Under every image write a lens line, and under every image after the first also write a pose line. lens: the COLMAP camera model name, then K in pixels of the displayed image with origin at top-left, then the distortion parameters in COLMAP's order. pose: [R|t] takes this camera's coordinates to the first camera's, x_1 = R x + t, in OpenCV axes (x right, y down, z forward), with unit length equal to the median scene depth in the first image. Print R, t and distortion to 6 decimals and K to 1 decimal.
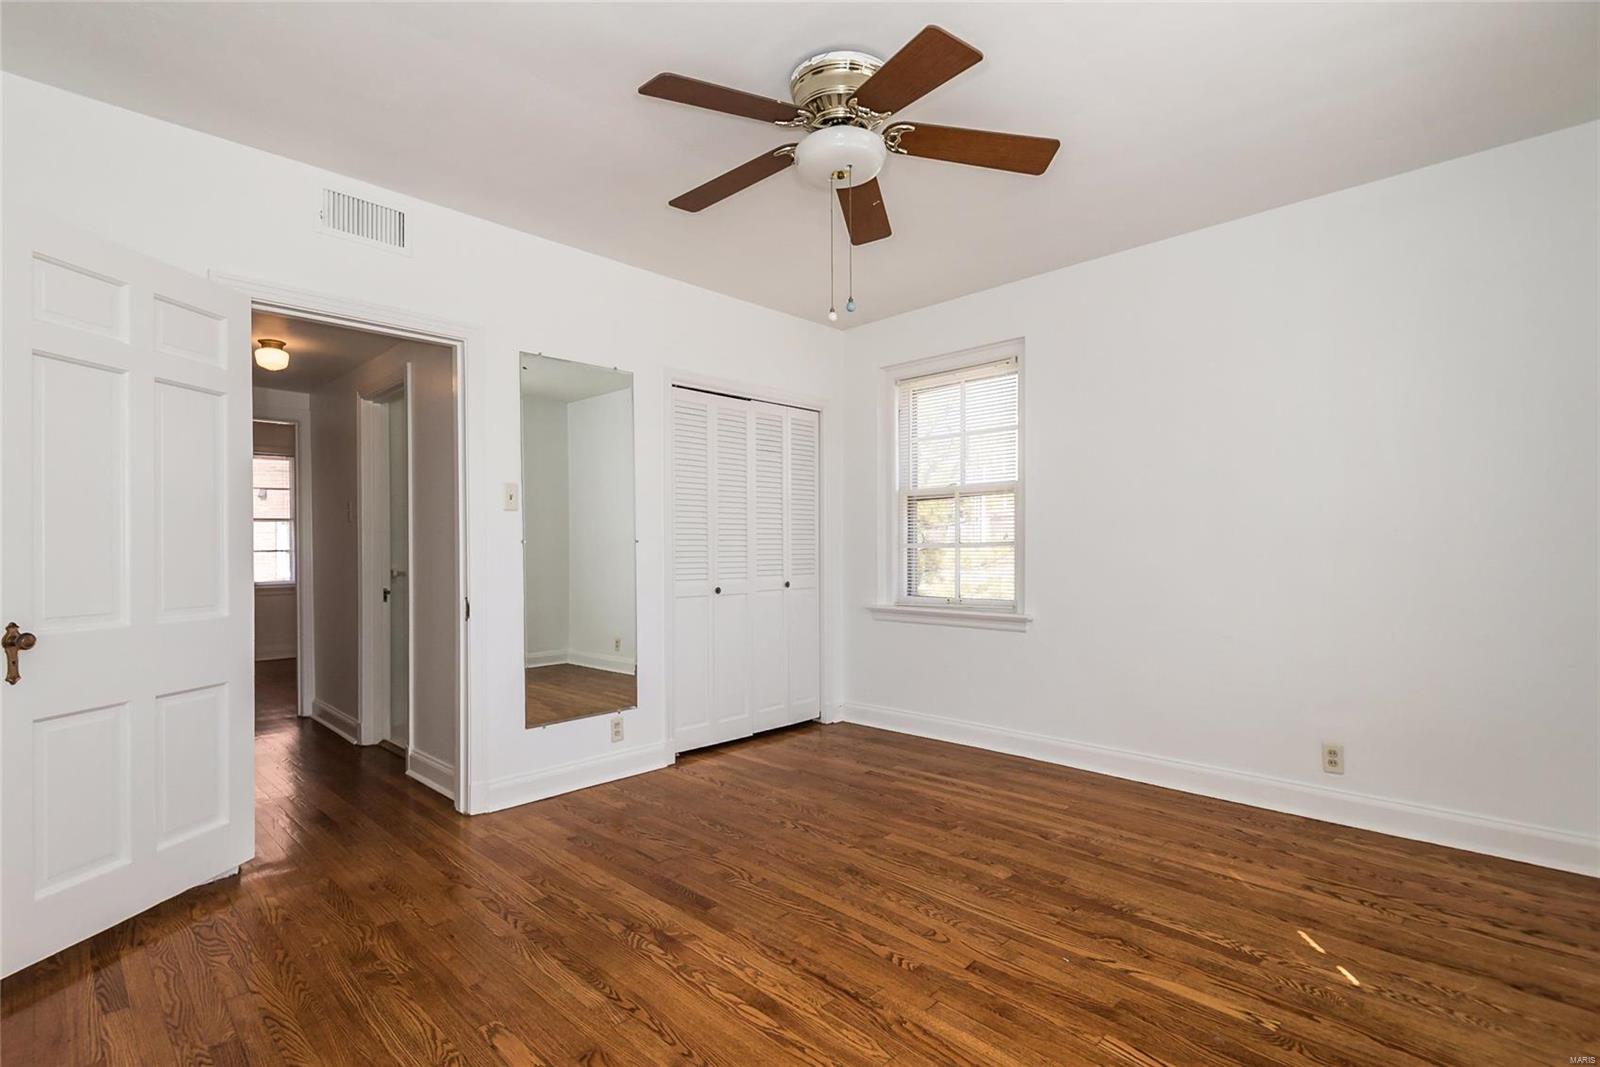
lens RADIAL K [[766.4, 0, 772.8], [0, 766.4, 562.2], [0, 0, 1]] dist [0.002684, -0.007946]
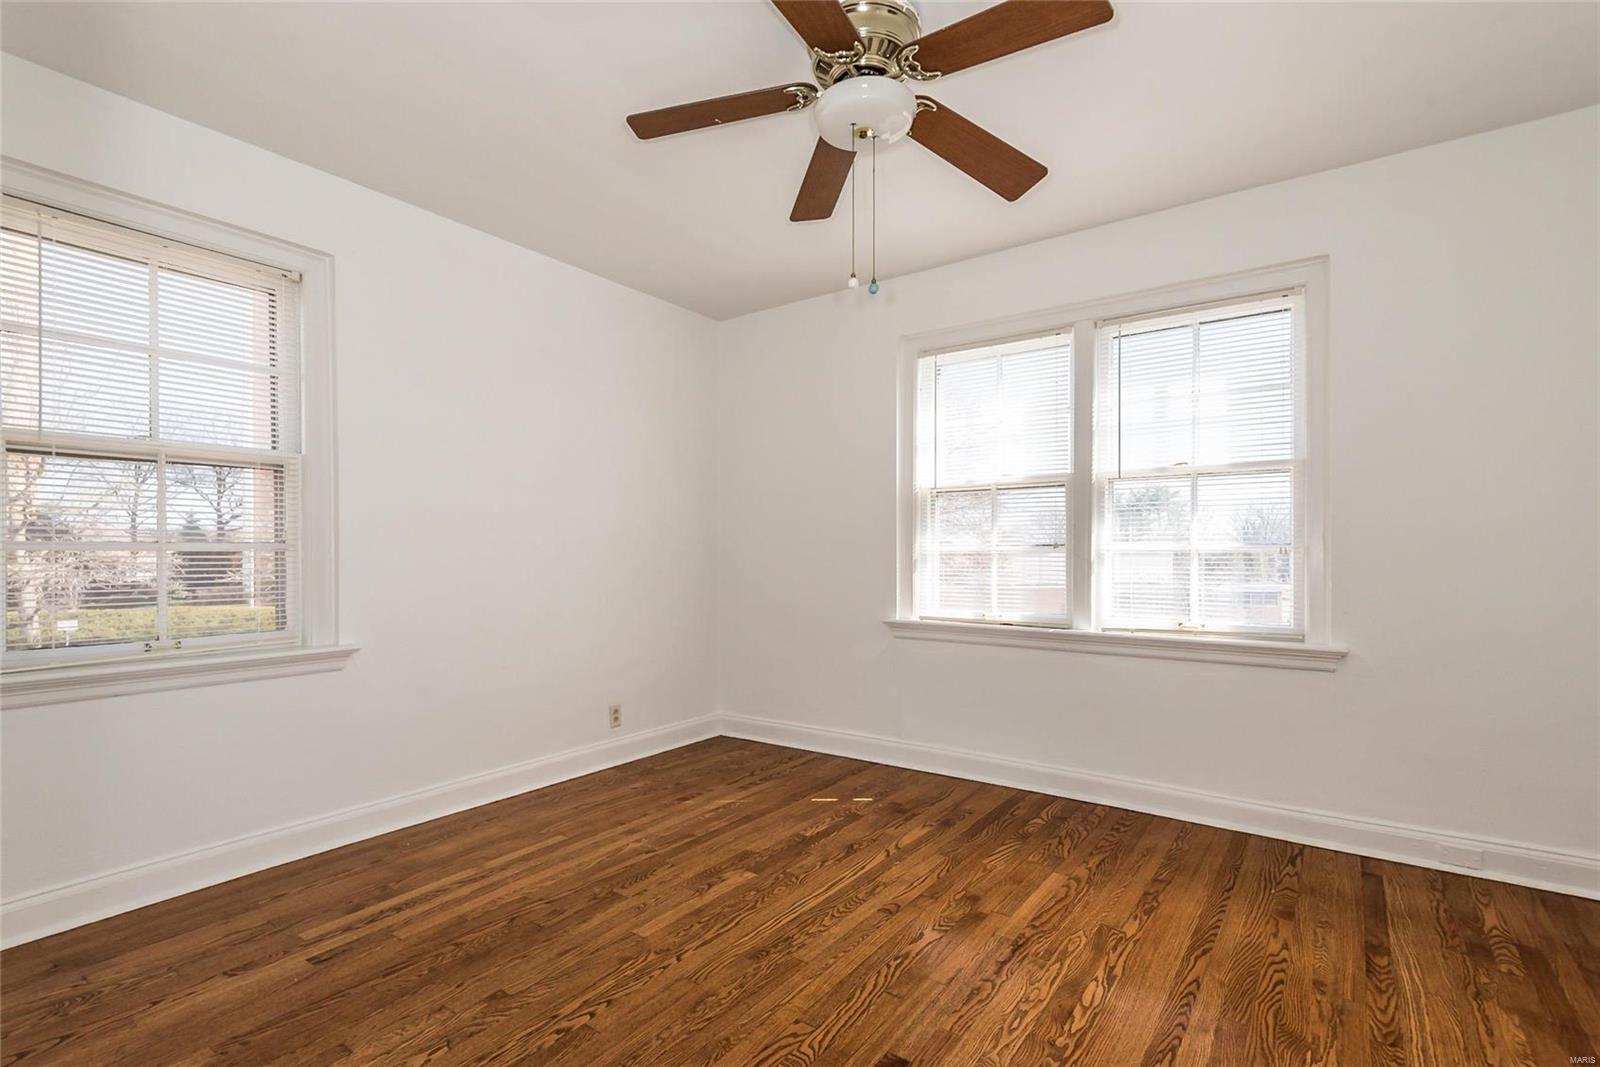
lens RADIAL K [[745.4, 0, 780.7], [0, 745.4, 549.5], [0, 0, 1]] dist [0.035713, -0.015426]
pose [[-0.163464, 0.007869, 0.986518, -0.653872], [0.019218, 0.999804, -0.004791, -0.017587], [-0.986362, 0.018176, -0.163583, 1.048924]]
